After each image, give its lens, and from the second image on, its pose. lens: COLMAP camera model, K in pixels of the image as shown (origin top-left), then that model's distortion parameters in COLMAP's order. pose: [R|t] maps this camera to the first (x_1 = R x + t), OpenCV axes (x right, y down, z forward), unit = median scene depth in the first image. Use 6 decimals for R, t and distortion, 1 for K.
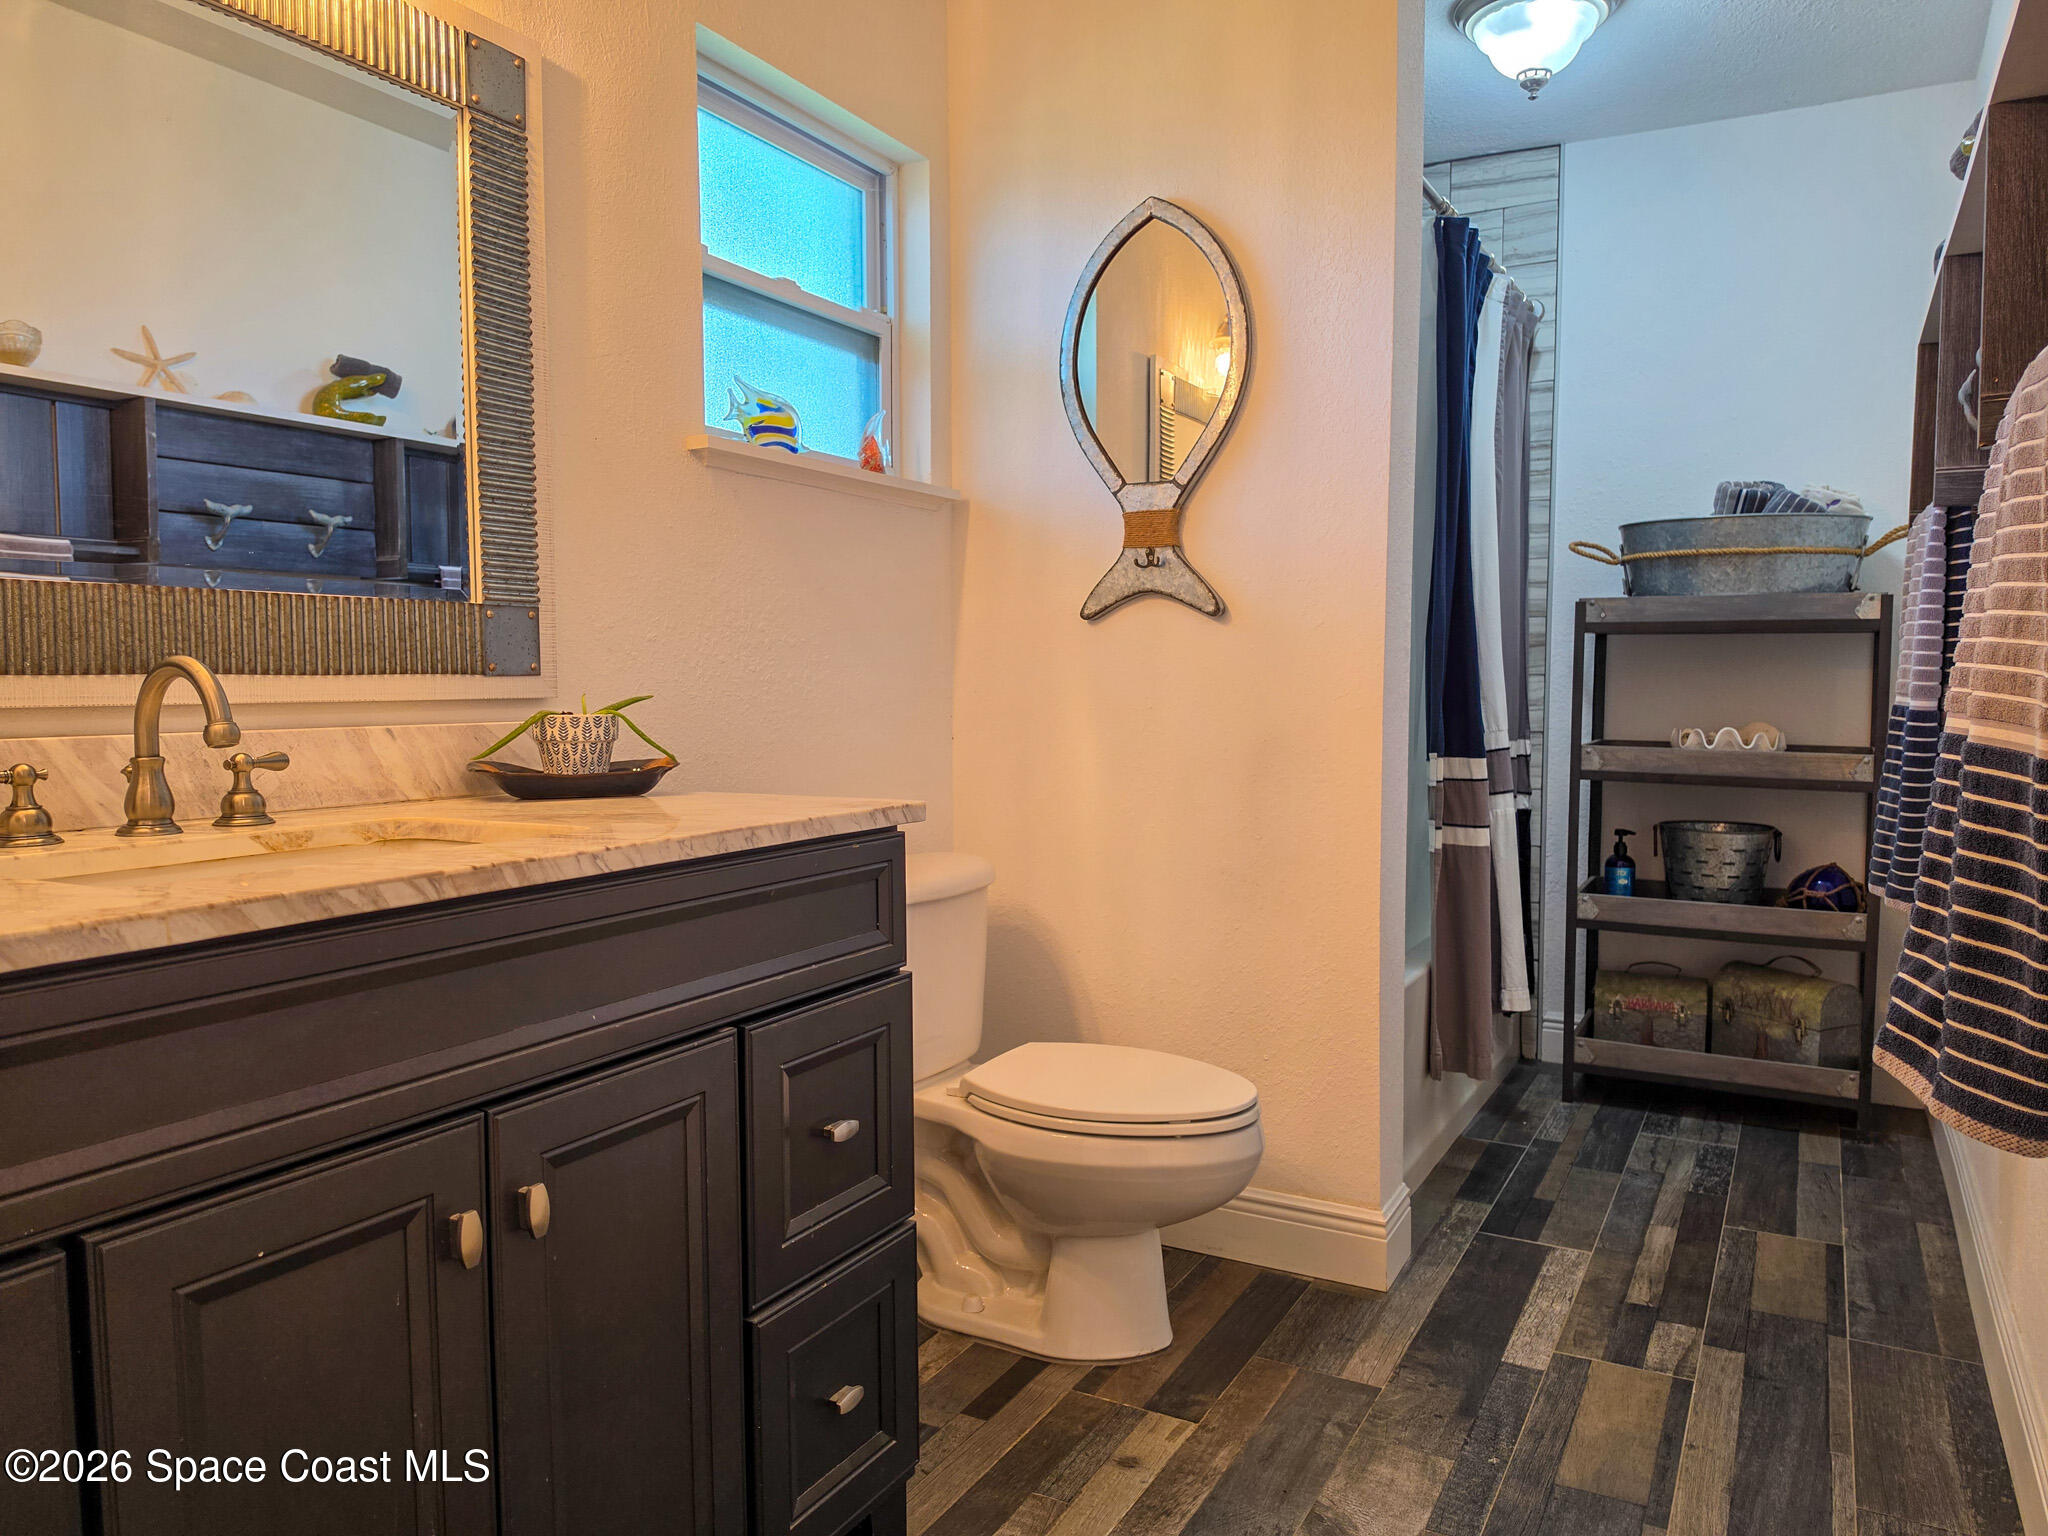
lens RADIAL K [[1414.4, 0, 1021.6], [0, 1414.4, 768.7], [0, 0, 1]] dist [0.057906, -0.078366]
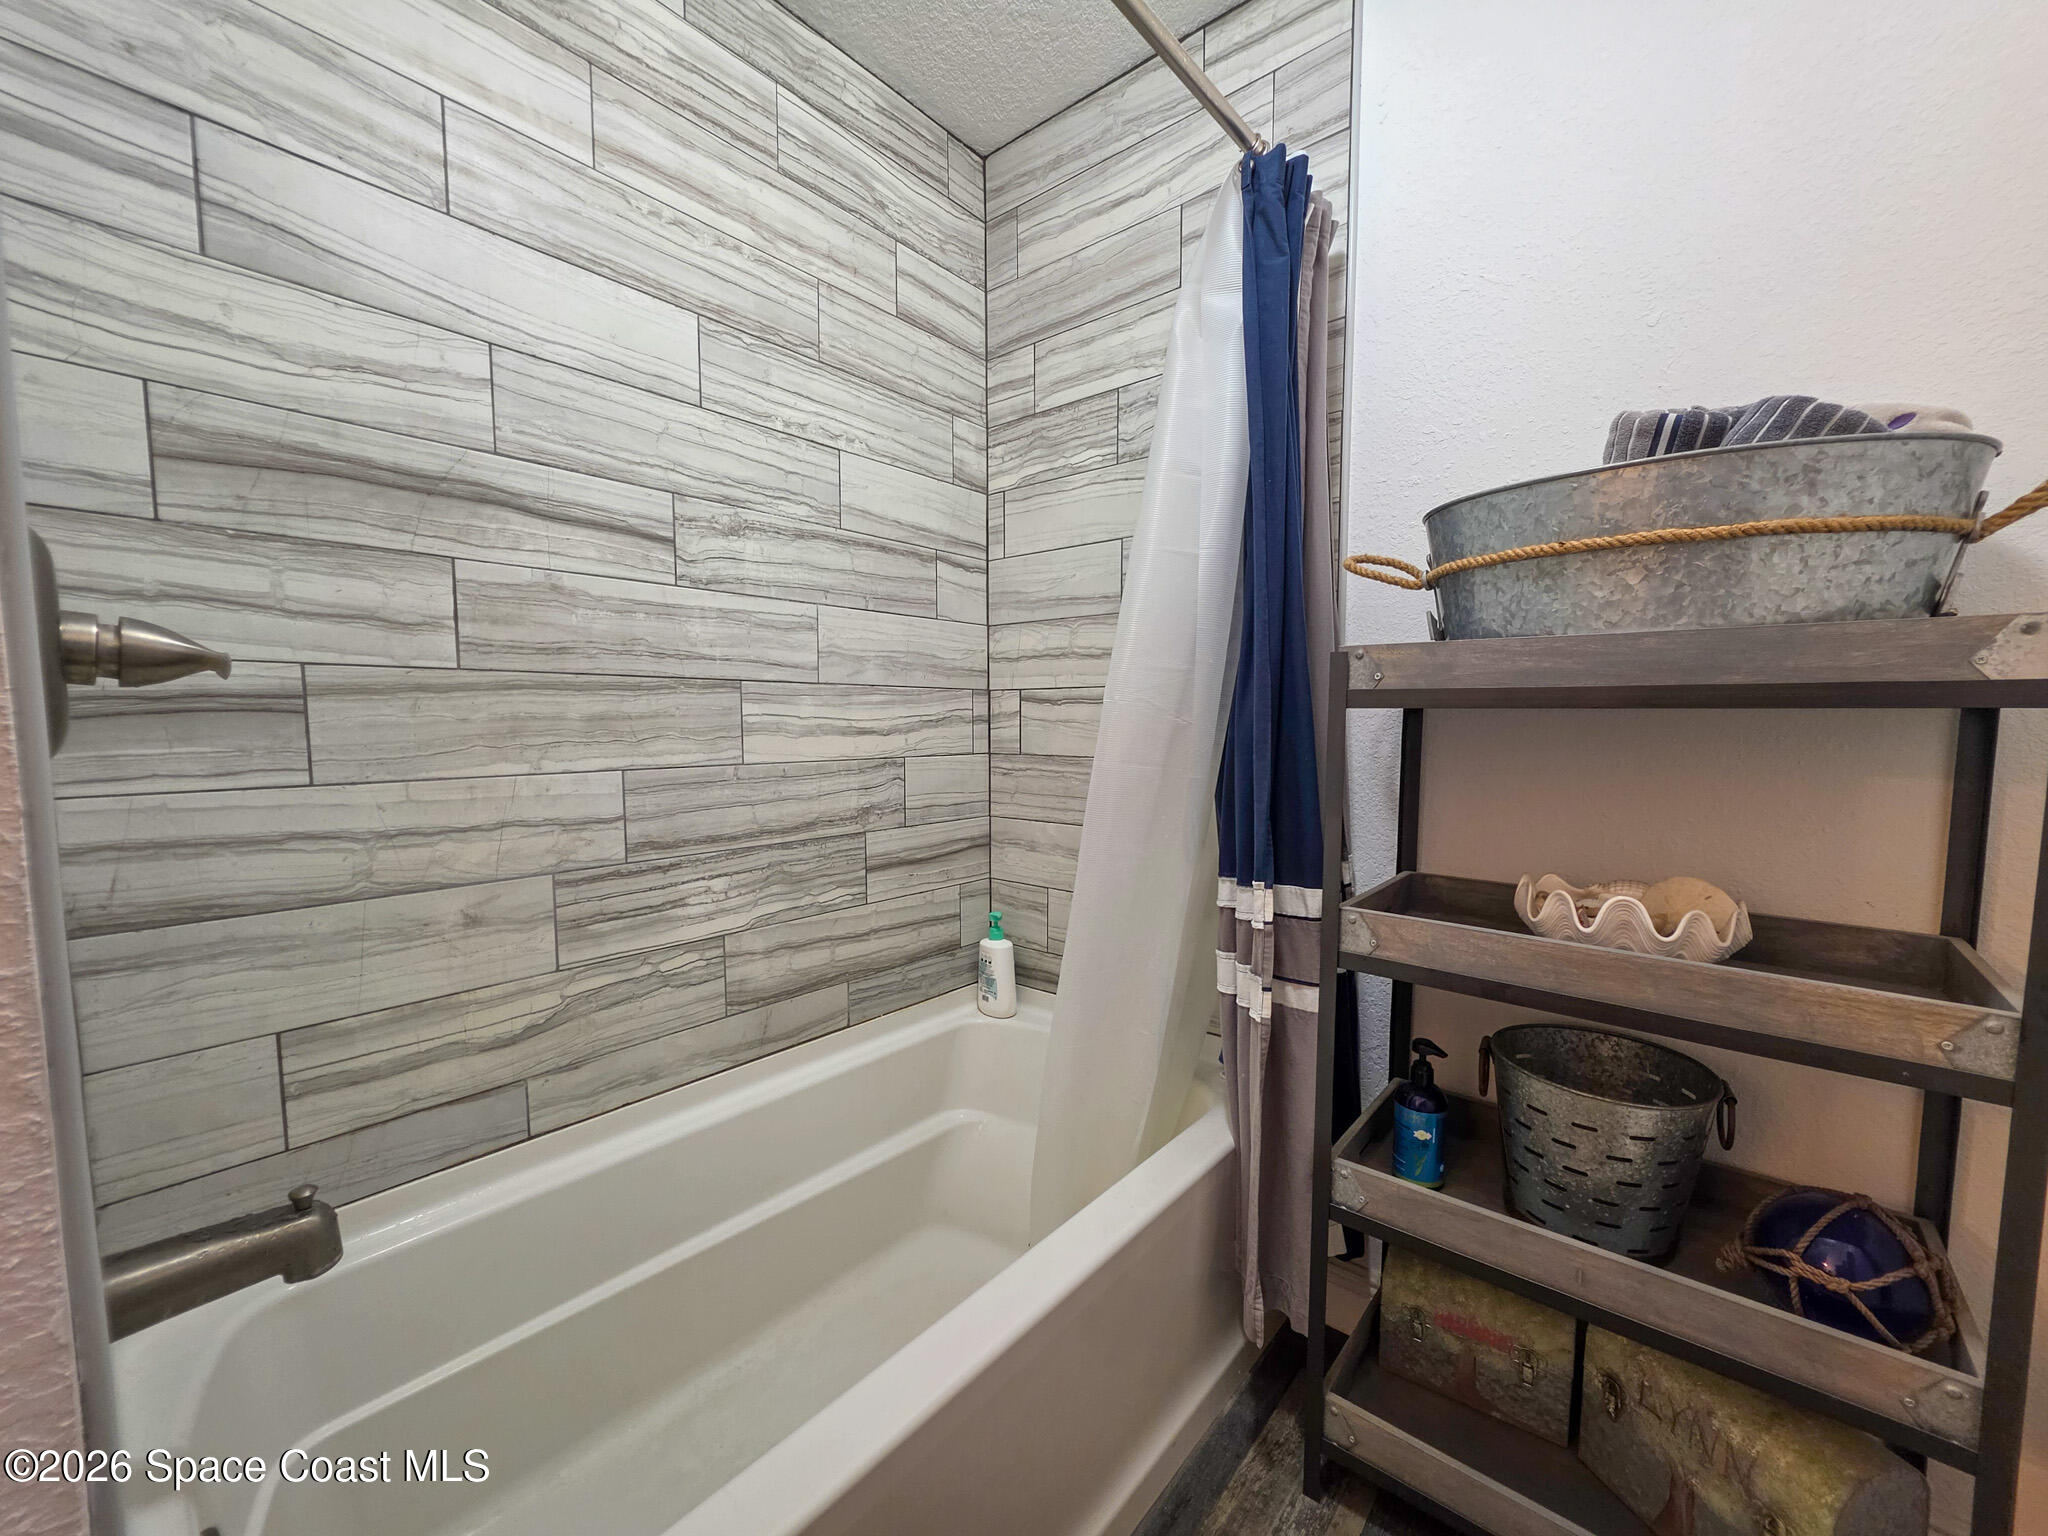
lens RADIAL K [[818.4, 0, 1035.1], [0, 818.4, 779.3], [0, 0, 1]] dist [-0.005258, 0.002770]
pose [[0.984596, 0.015495, -0.174154, 0.337462], [-0.013349, 0.999820, 0.013484, -0.071578], [0.174332, -0.010952, 0.984626, 0.676160]]
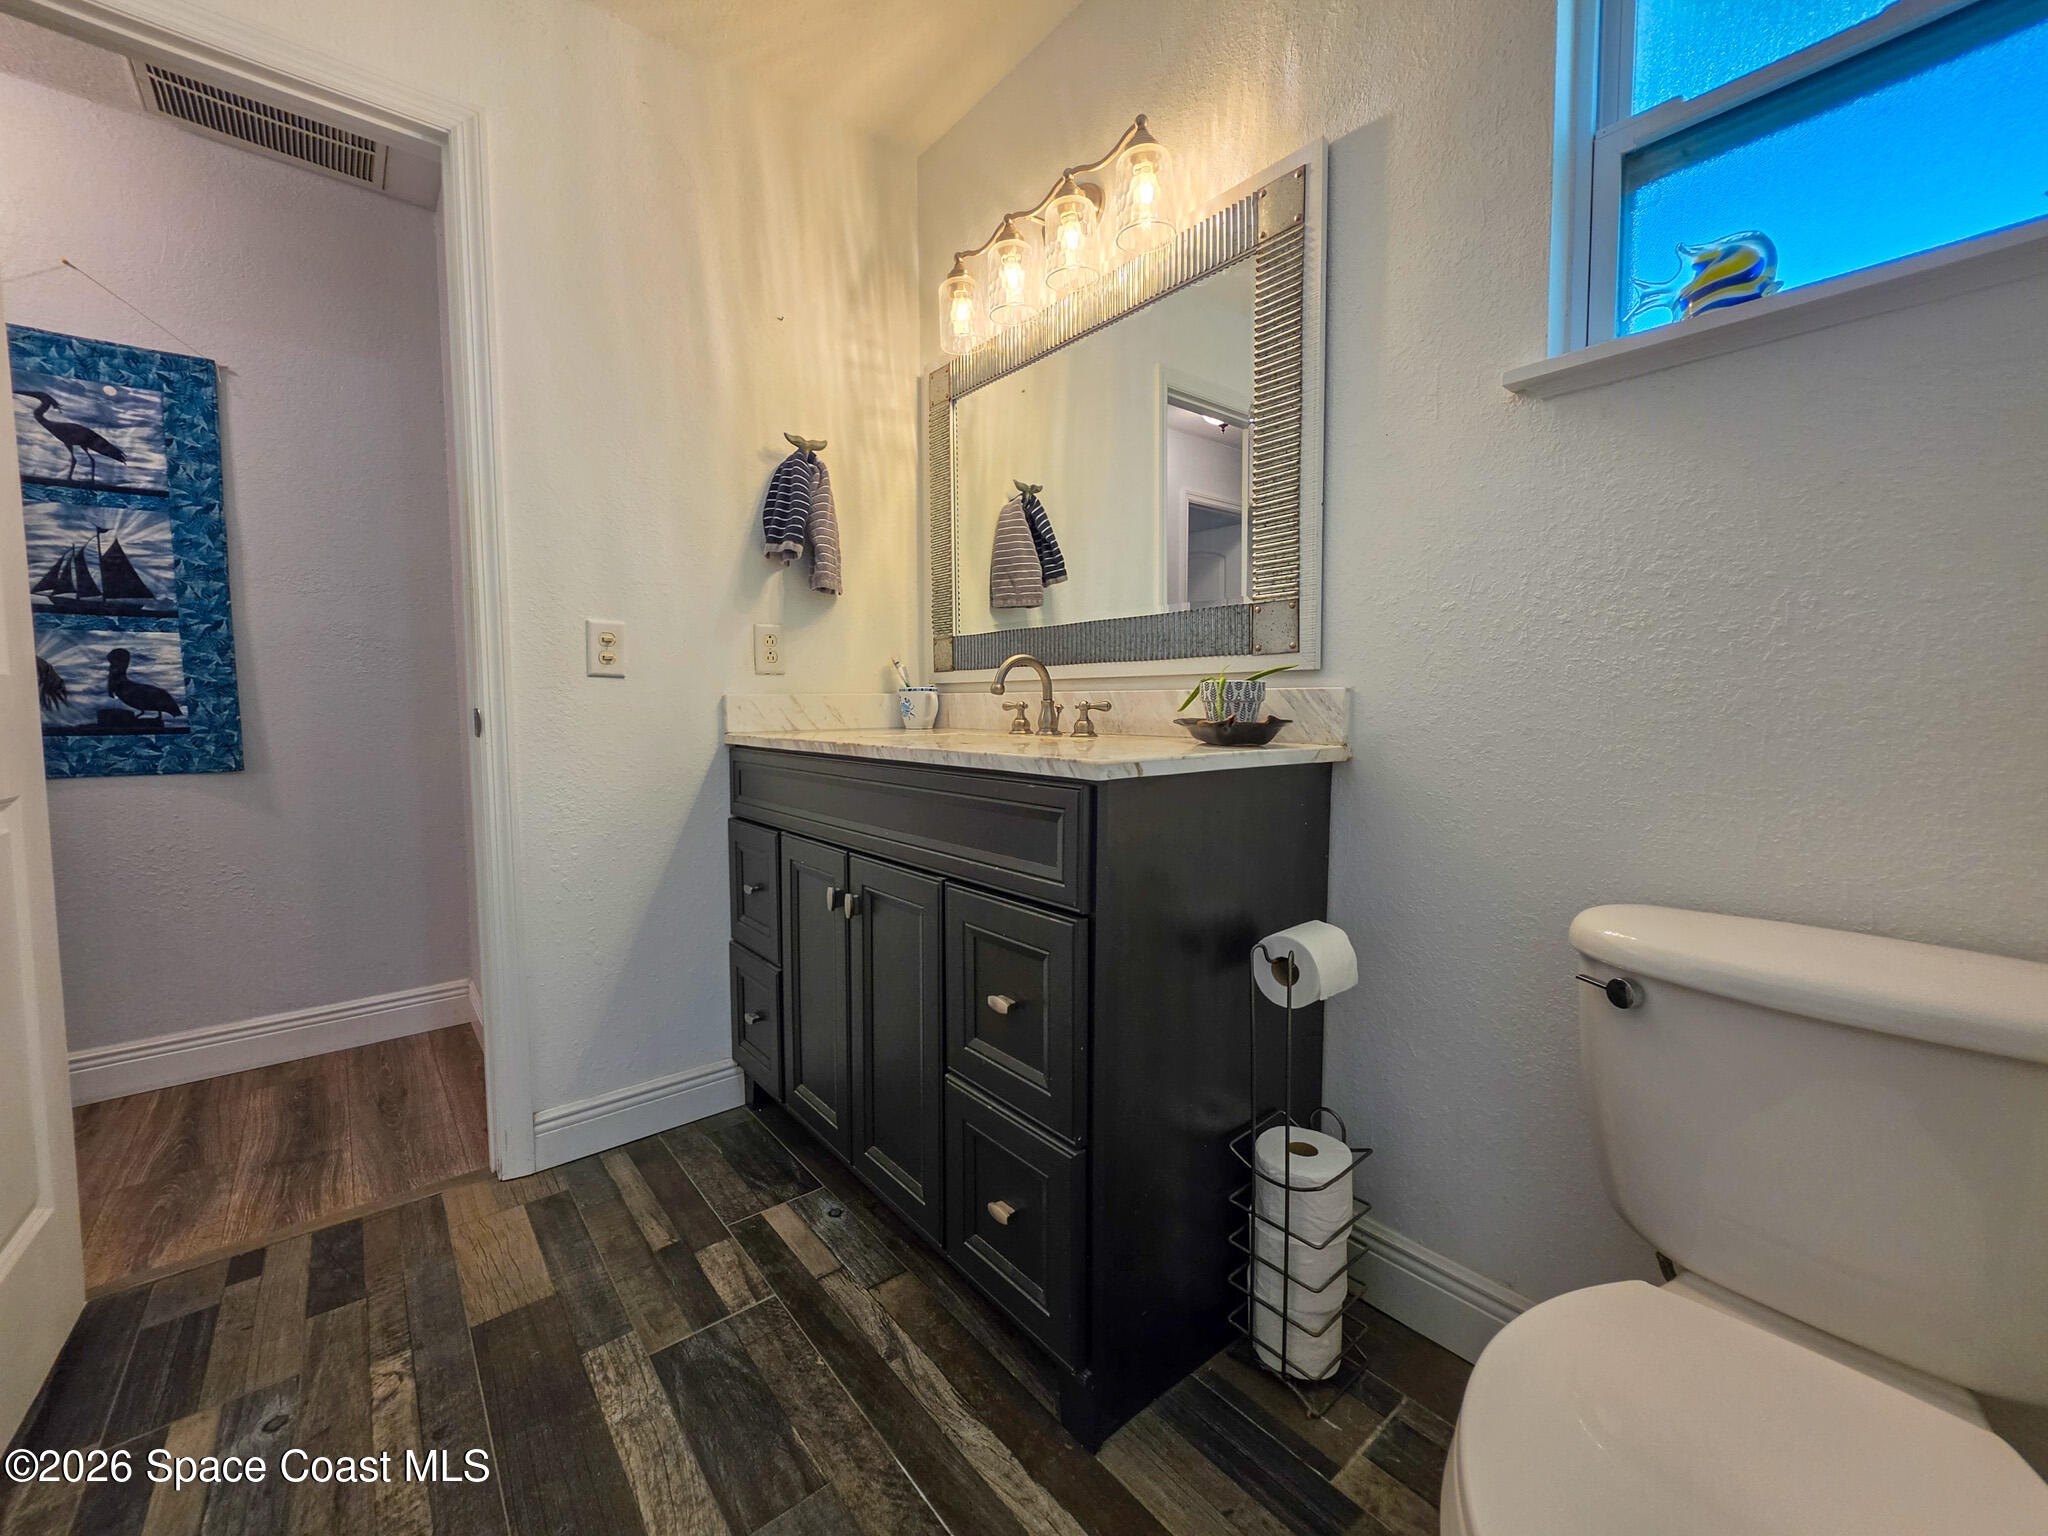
lens RADIAL K [[818.4, 0, 1027.1], [0, 818.4, 755.4], [0, 0, 1]] dist [-0.005258, 0.002770]
pose [[-0.355300, 0.067546, -0.932309, 0.728063], [-0.049769, 0.994604, 0.091026, -0.045657], [0.933427, 0.078742, -0.350021, 1.728846]]
